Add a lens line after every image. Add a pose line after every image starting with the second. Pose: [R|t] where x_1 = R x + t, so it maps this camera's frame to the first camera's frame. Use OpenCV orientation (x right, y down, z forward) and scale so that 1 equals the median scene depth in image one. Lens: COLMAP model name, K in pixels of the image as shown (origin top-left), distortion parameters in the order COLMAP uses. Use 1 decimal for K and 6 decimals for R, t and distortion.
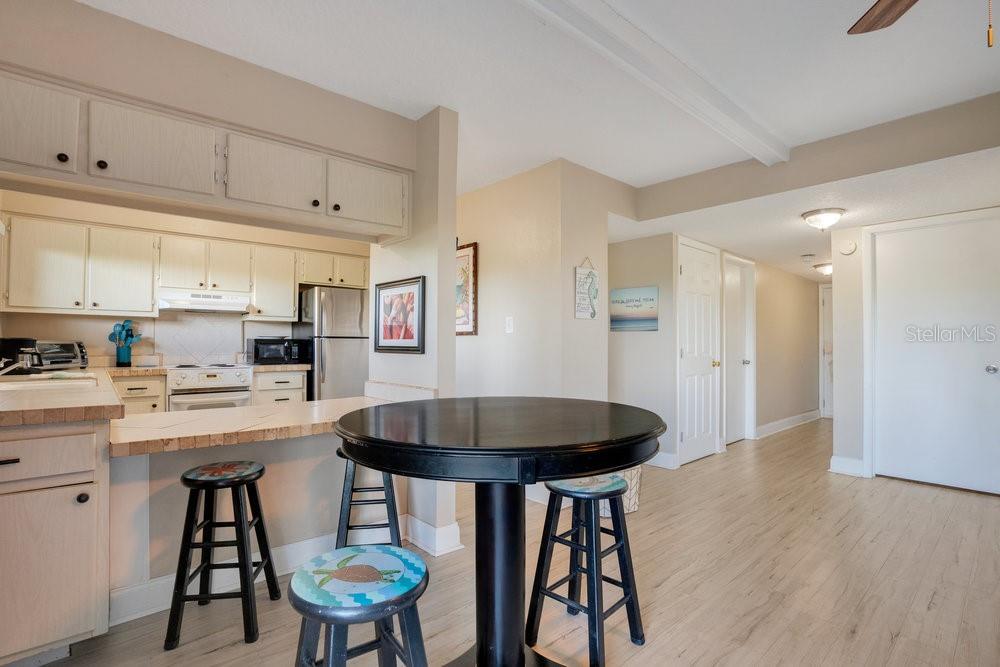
lens RADIAL K [[472.6, 0, 497.4], [0, 472.6, 340.0], [0, 0, 1]] dist [-0.070993, 0.029756]
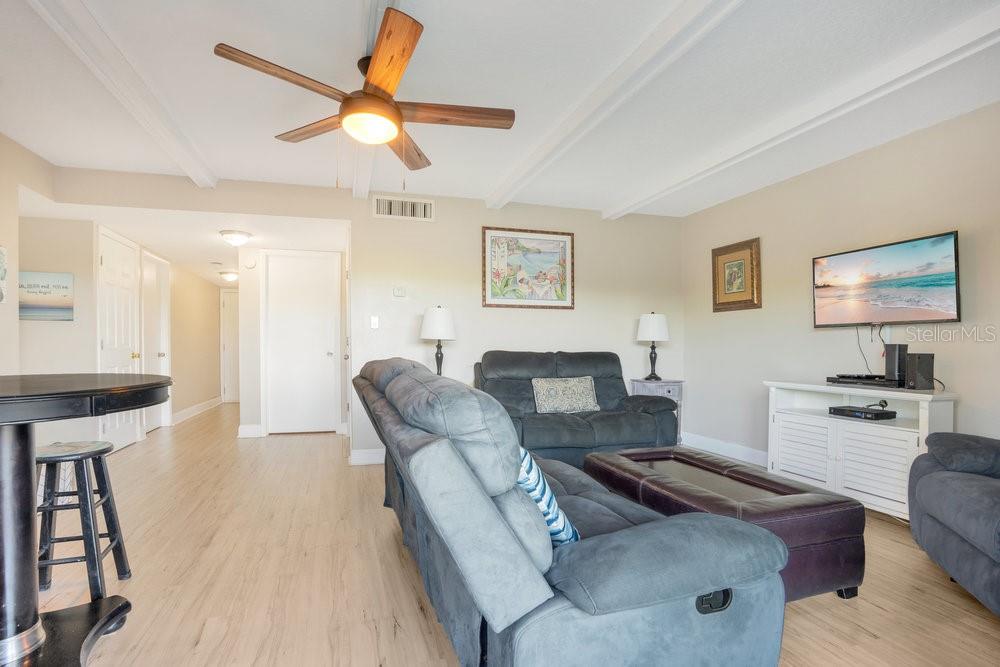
lens RADIAL K [[484.5, 0, 482.5], [0, 484.5, 347.9], [0, 0, 1]] dist [-0.064862, 0.029648]
pose [[0.411317, -0.004369, 0.911482, -0.207722], [-0.006733, 0.999947, 0.007832, 0.025246], [-0.911468, -0.009358, 0.411265, -0.166858]]
